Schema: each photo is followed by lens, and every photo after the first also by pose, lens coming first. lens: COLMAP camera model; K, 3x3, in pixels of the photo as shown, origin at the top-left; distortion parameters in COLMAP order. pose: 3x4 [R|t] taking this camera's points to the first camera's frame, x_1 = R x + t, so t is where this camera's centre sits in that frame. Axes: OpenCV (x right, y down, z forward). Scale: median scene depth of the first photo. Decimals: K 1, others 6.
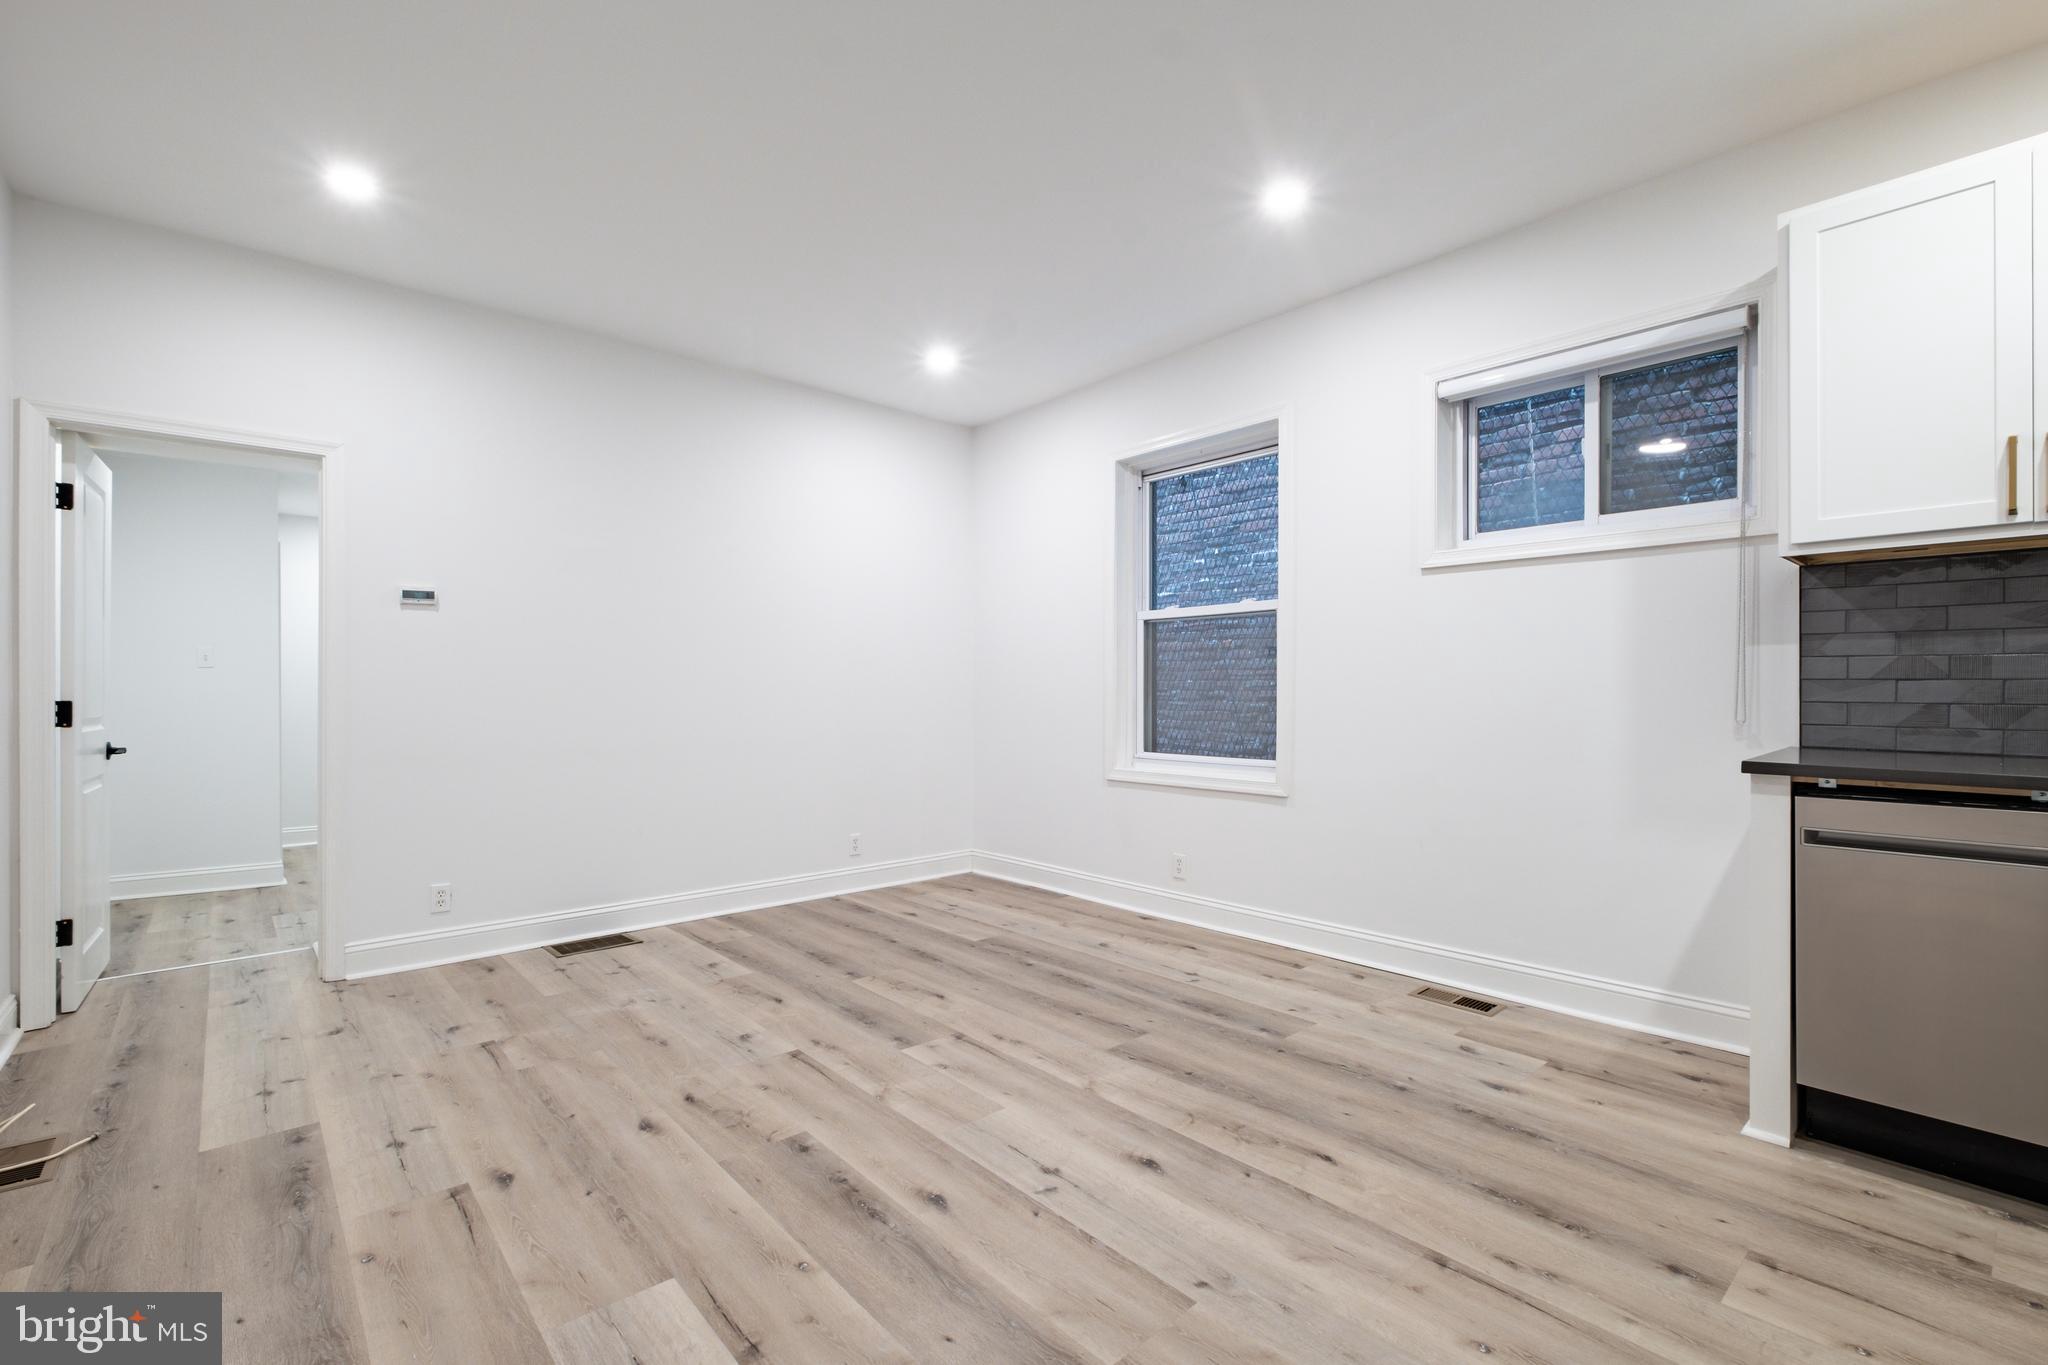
lens RADIAL K [[878.1, 0, 1024.0], [0, 878.1, 682.5], [0, 0, 1]] dist [0.000318, -0.000153]
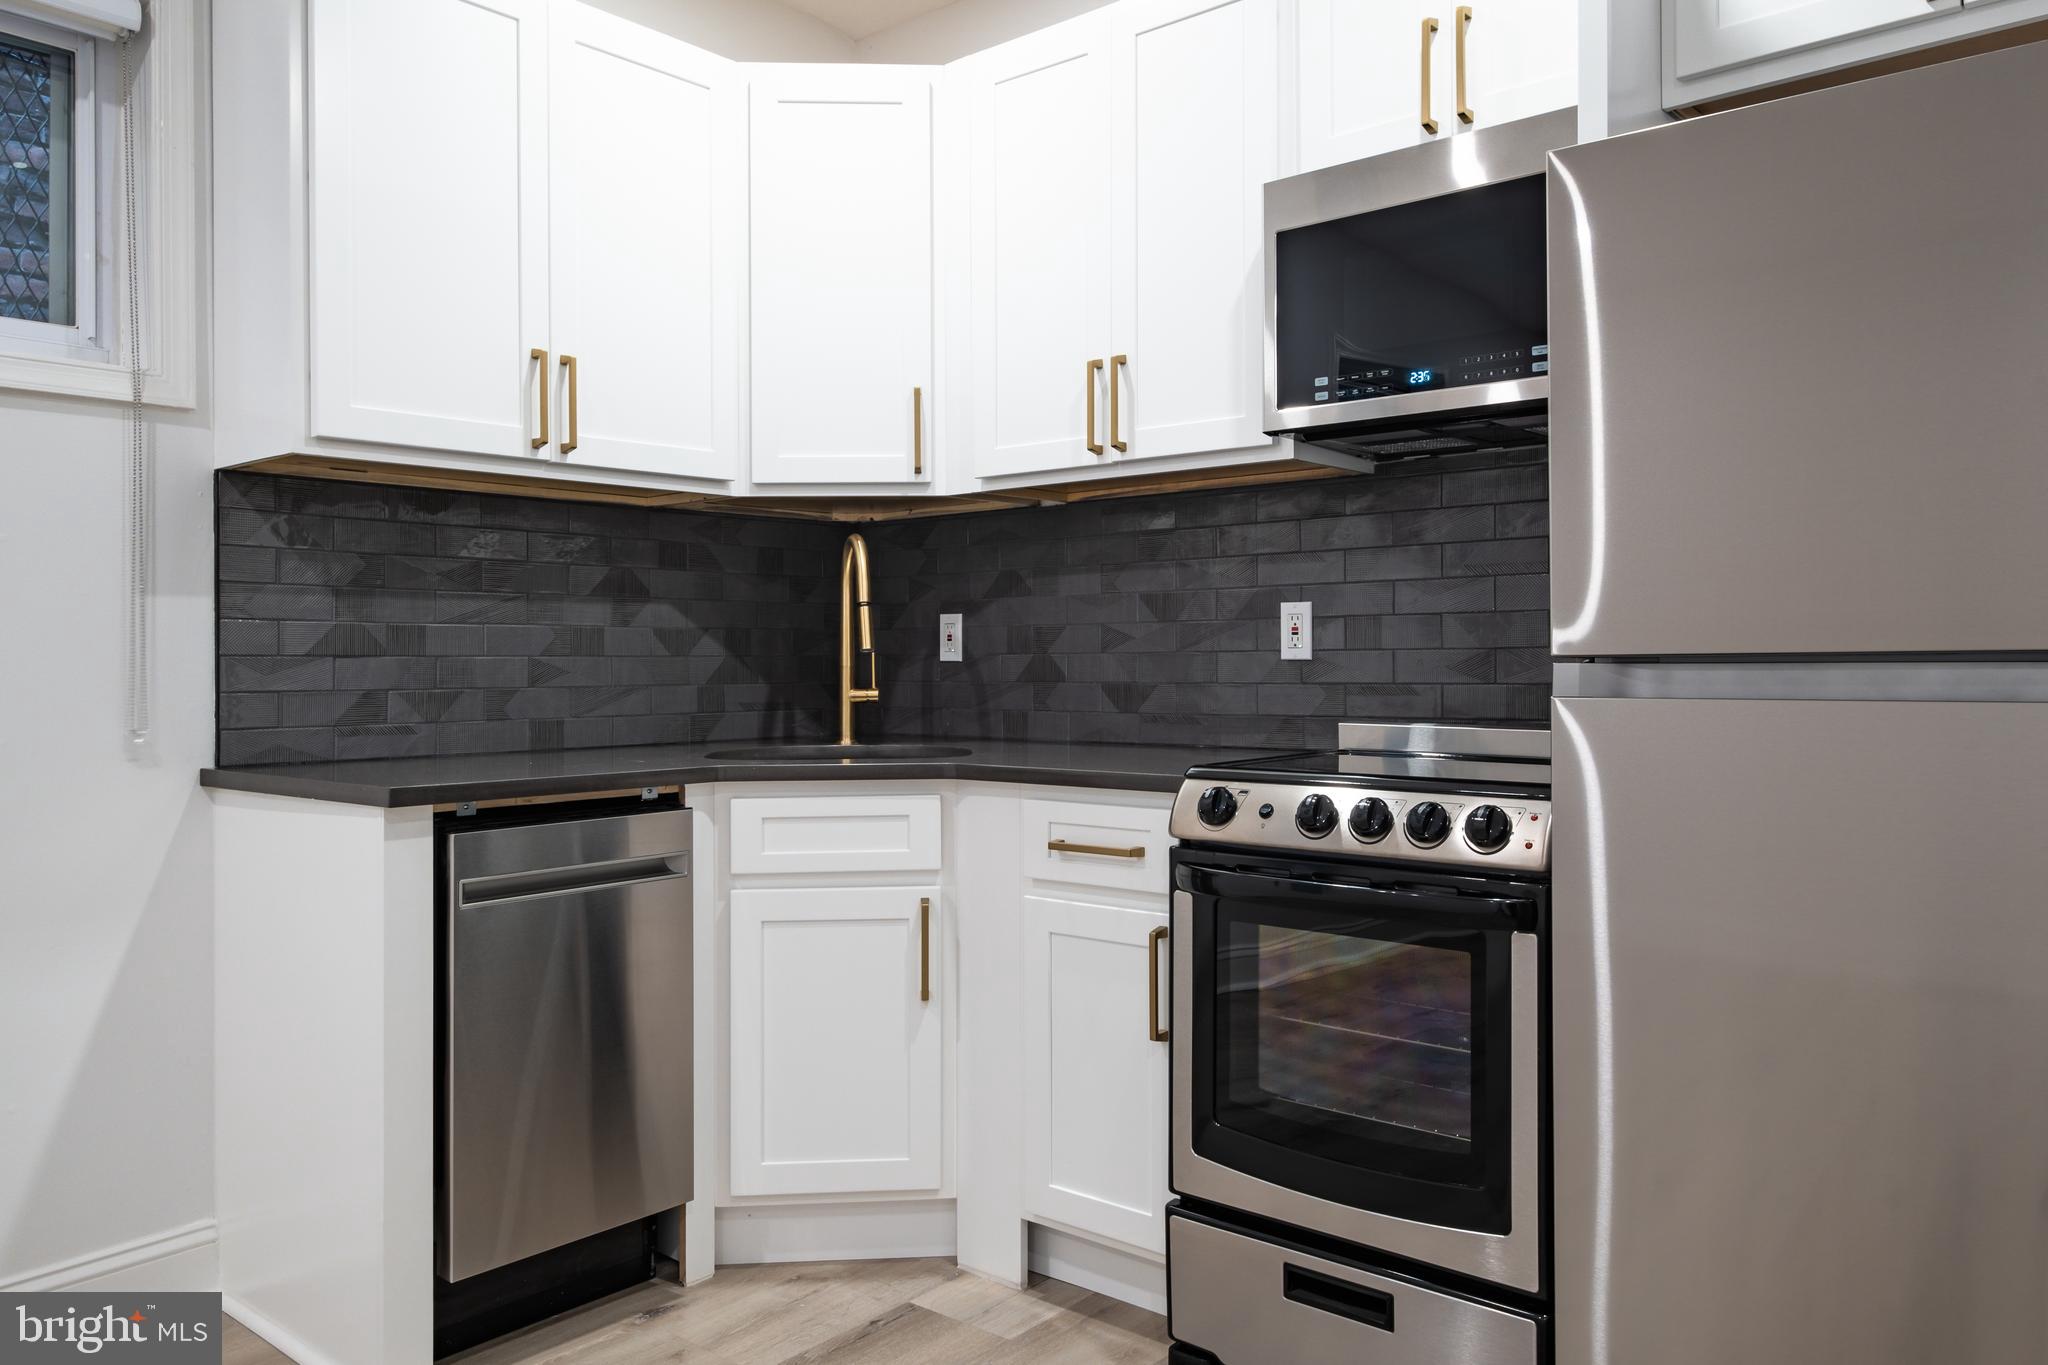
lens RADIAL K [[1484.5, 0, 1030.4], [0, 1484.5, 616.3], [0, 0, 1]] dist [0.005198, 0.000512]
pose [[-0.140225, 0.033601, 0.989549, -0.182764], [0.006888, 0.999433, -0.032960, 0.006006], [-0.990096, 0.002195, -0.140377, 0.509316]]
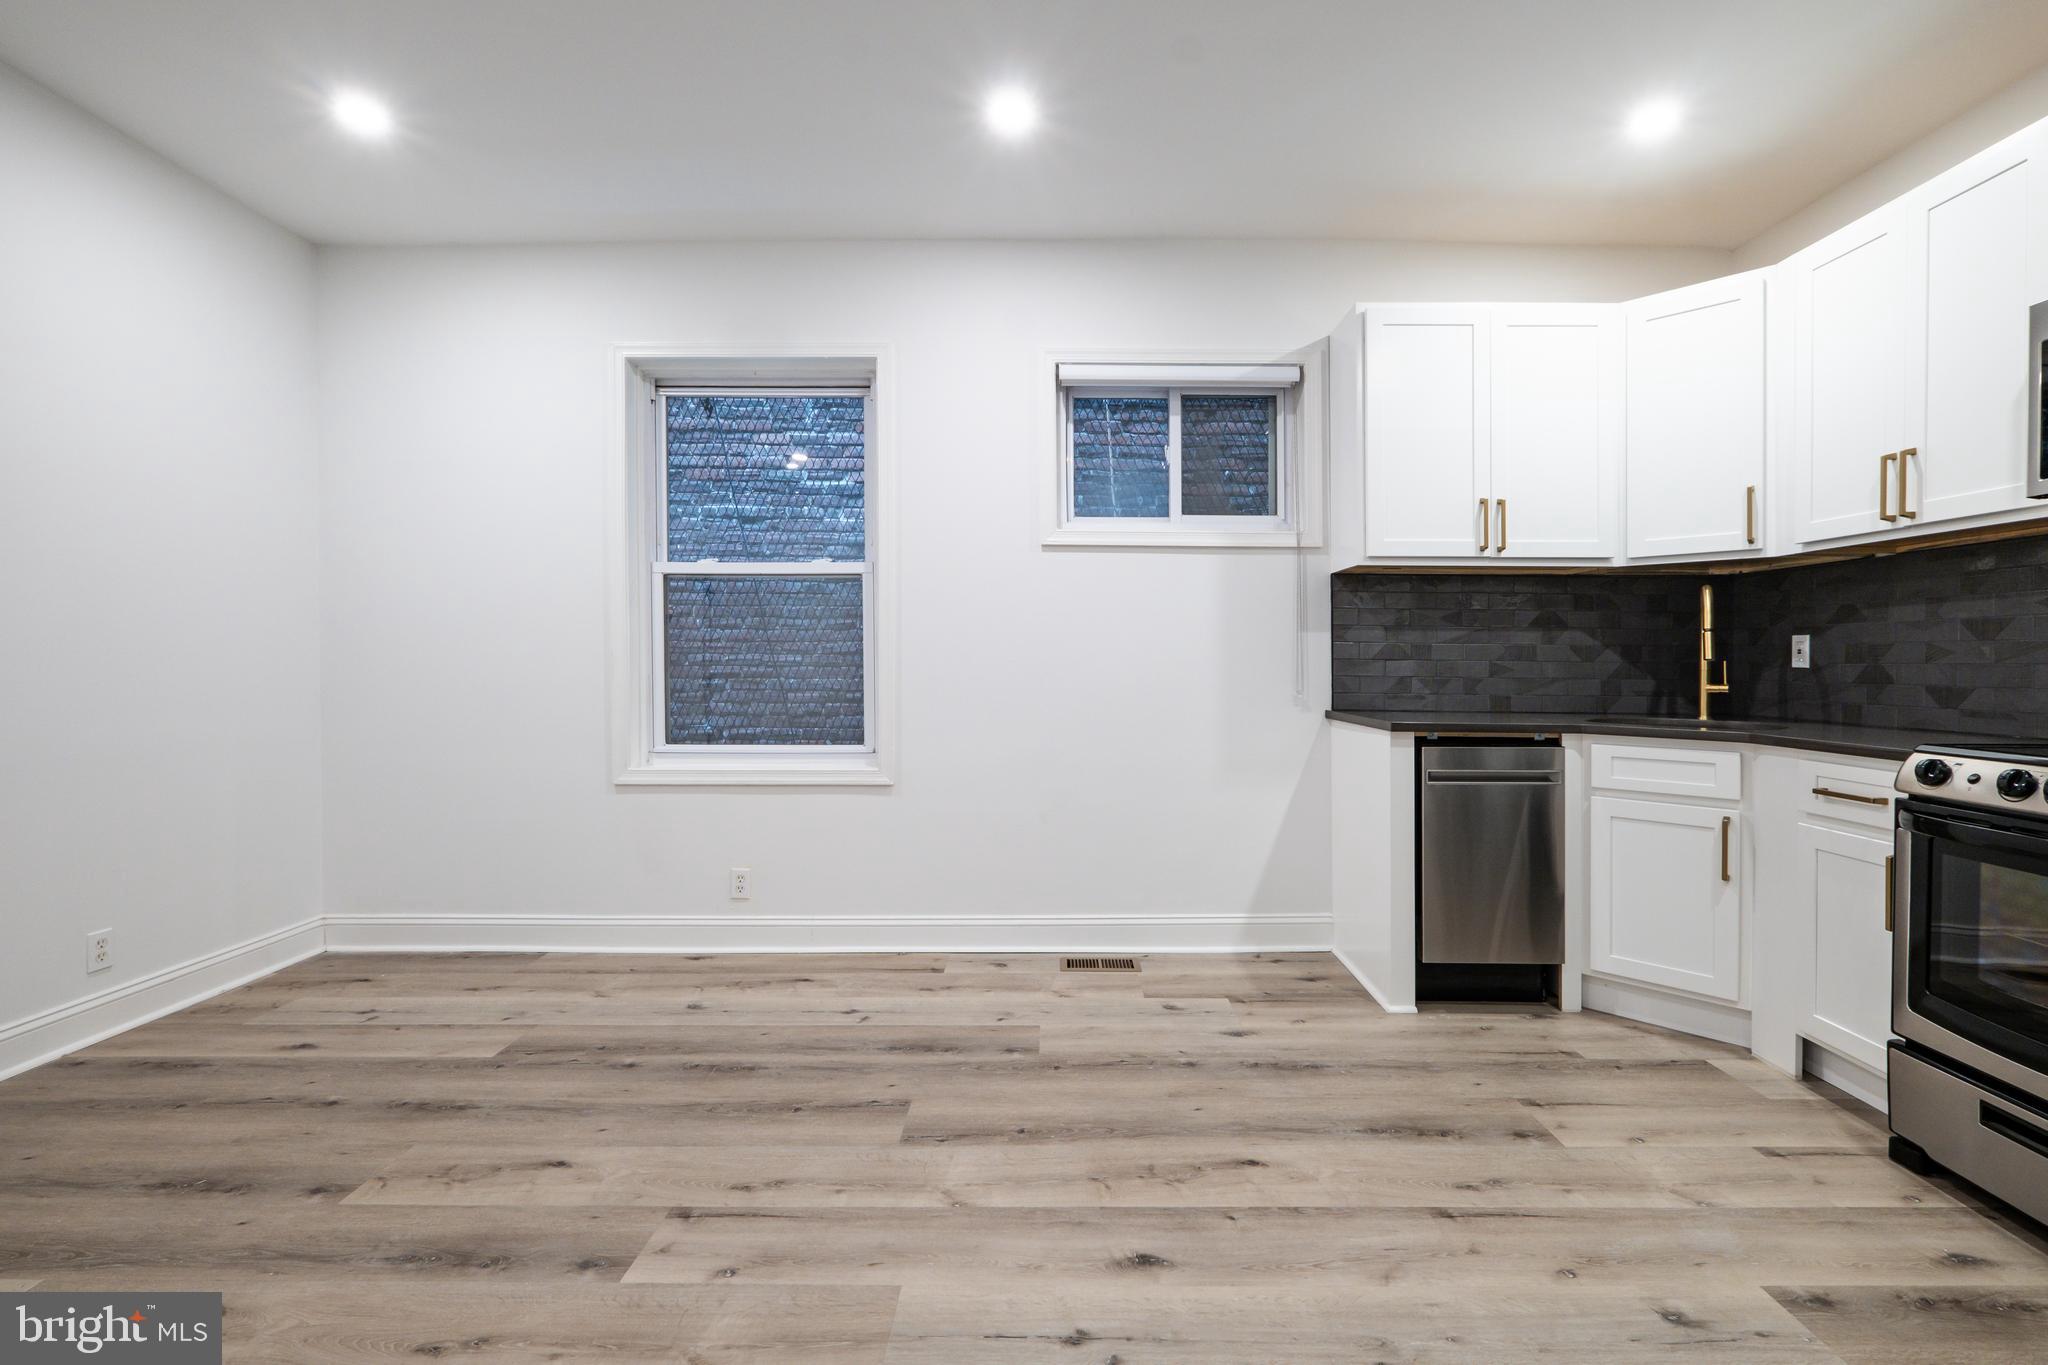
lens RADIAL K [[890.4, 0, 1043.9], [0, 890.4, 671.7], [0, 0, 1]] dist [-0.002025, -0.000316]
pose [[0.673394, -0.000697, 0.739283, -0.346865], [-0.010296, 0.999894, 0.010321, 0.005460], [-0.739212, -0.014561, 0.673315, 0.361116]]
